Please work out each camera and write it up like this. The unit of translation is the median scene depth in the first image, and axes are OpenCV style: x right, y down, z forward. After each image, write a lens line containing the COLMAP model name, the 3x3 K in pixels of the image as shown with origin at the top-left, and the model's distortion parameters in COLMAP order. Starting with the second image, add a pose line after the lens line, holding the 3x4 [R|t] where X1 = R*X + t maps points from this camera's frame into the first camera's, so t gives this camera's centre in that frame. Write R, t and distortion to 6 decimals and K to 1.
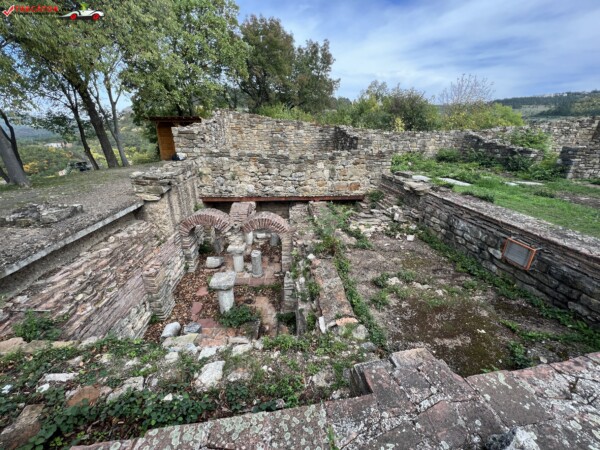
lens RADIAL K [[237.8, 0, 299.8], [0, 237.8, 225.7], [0, 0, 1]] dist [-0.000792, 0.000410]
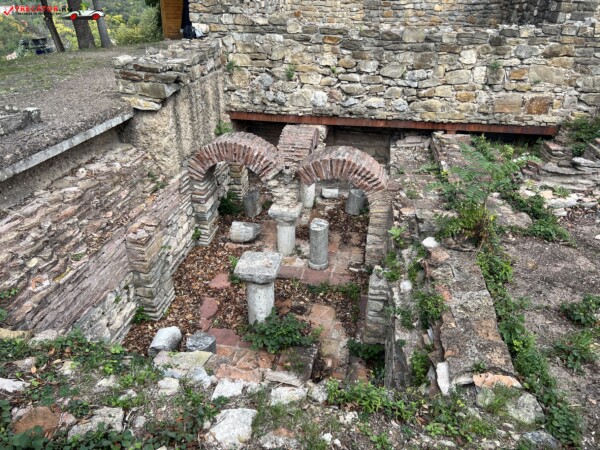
lens RADIAL K [[449.9, 0, 301.2], [0, 449.9, 225.1], [0, 0, 1]] dist [0.048244, -0.054673]
pose [[0.972131, 0.110733, -0.206636, -0.018487], [-0.088236, 0.989426, 0.115108, 0.006330], [0.217198, -0.093667, 0.971623, 0.017886]]
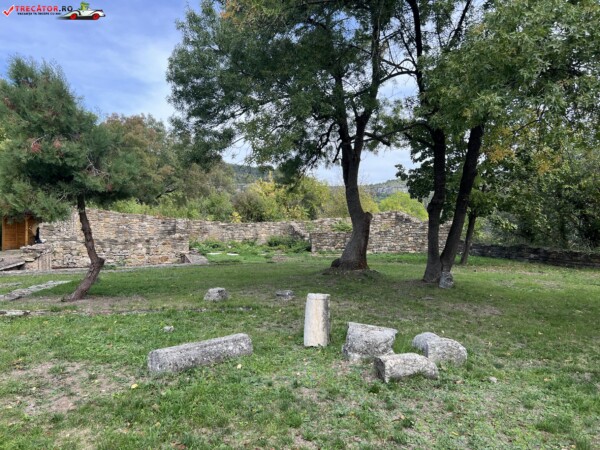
lens RADIAL K [[449.9, 0, 299.9], [0, 449.9, 225.4], [0, 0, 1]] dist [0.048244, -0.054673]
pose [[0.982957, -0.006555, 0.183720, 0.752560], [0.070324, 0.936761, -0.342831, 0.931188], [-0.169855, 0.349908, 0.921257, -2.552844]]
